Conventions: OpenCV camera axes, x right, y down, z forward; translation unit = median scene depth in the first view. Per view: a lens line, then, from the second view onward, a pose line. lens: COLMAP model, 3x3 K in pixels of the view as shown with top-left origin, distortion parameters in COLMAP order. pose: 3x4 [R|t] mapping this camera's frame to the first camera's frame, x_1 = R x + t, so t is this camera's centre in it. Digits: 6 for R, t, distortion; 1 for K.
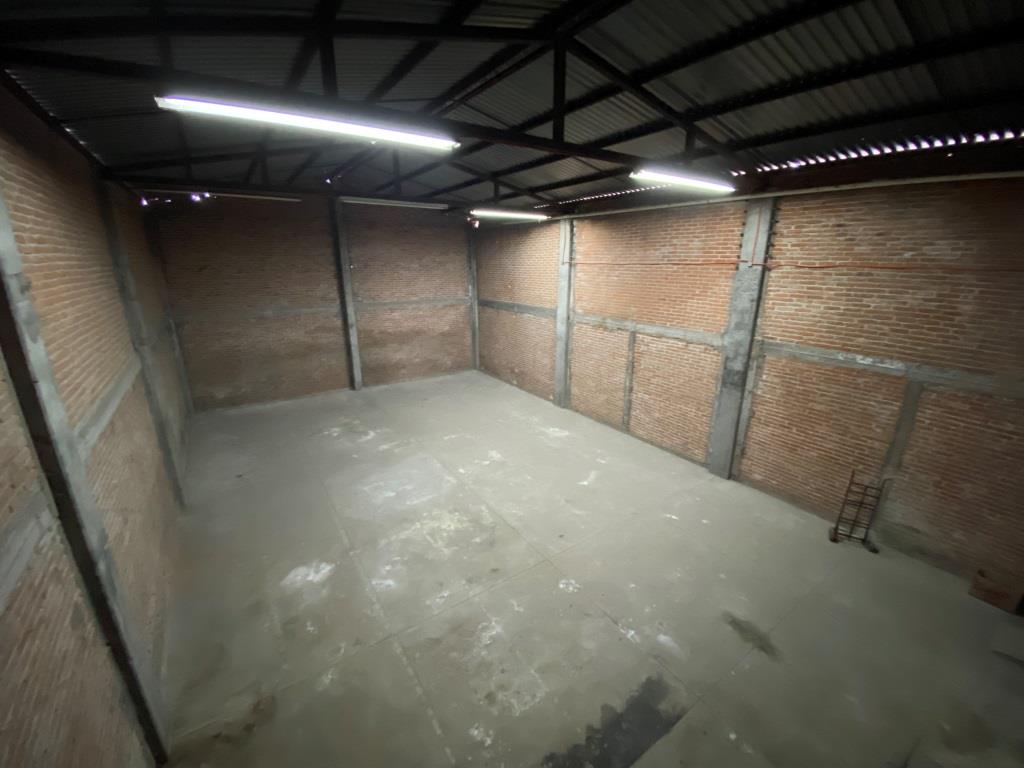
lens RADIAL K [[414.0, 0, 513.9], [0, 414.0, 381.0], [0, 0, 1]] dist [0.020727, -0.019891]
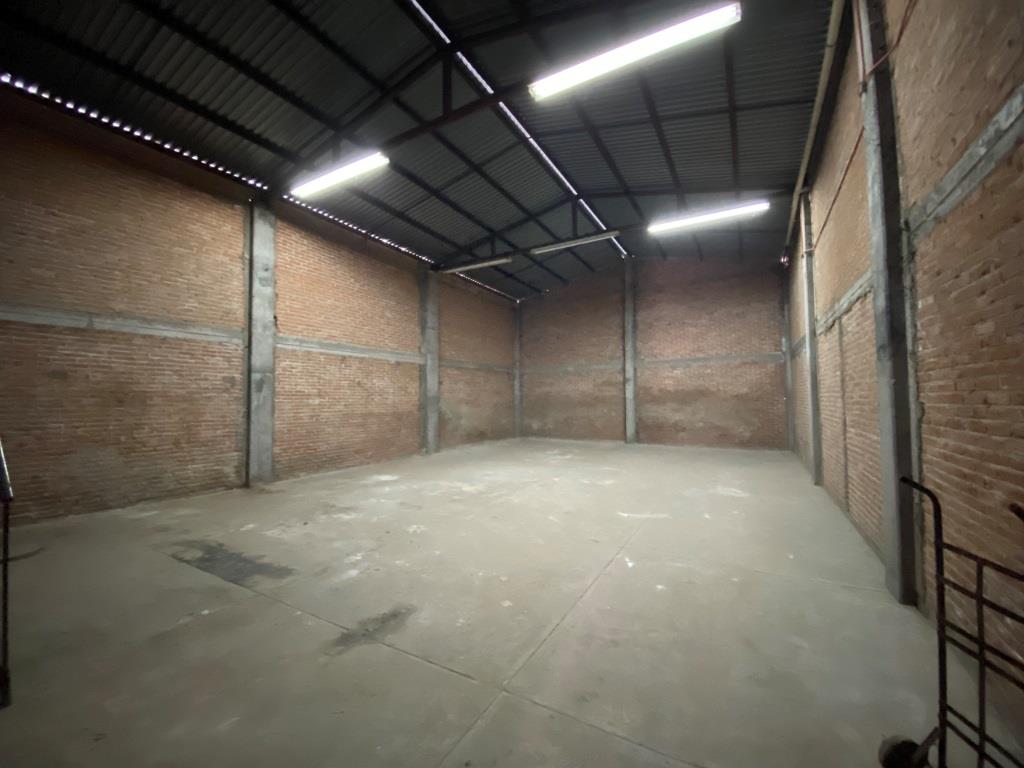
lens RADIAL K [[414.0, 0, 507.6], [0, 414.0, 380.4], [0, 0, 1]] dist [0.026526, -0.023647]
pose [[0.422593, -0.048411, -0.905026, 0.780894], [-0.246062, 0.954937, -0.165977, 0.212711], [0.872278, 0.292834, 0.391638, 0.542395]]
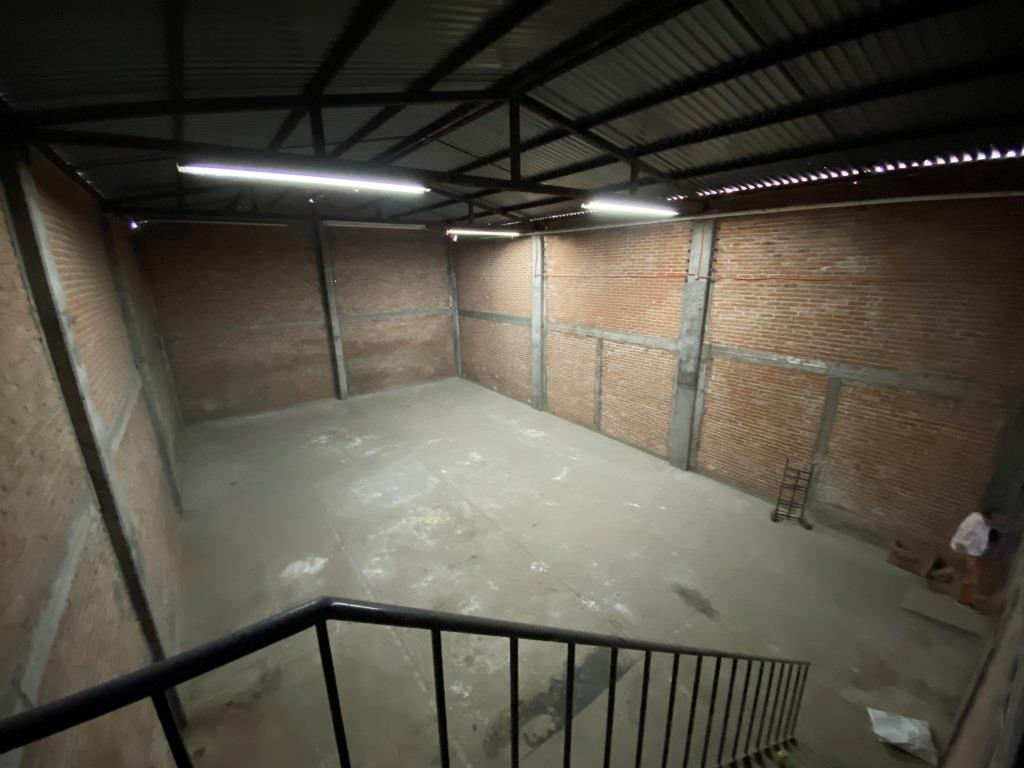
lens RADIAL K [[414.0, 0, 513.9], [0, 414.0, 381.0], [0, 0, 1]] dist [0.020727, -0.019891]
pose [[0.999104, -0.026284, 0.033174, 0.028992], [0.026676, 0.999579, -0.011448, -0.000981], [-0.032859, 0.012323, 0.999384, -0.097903]]
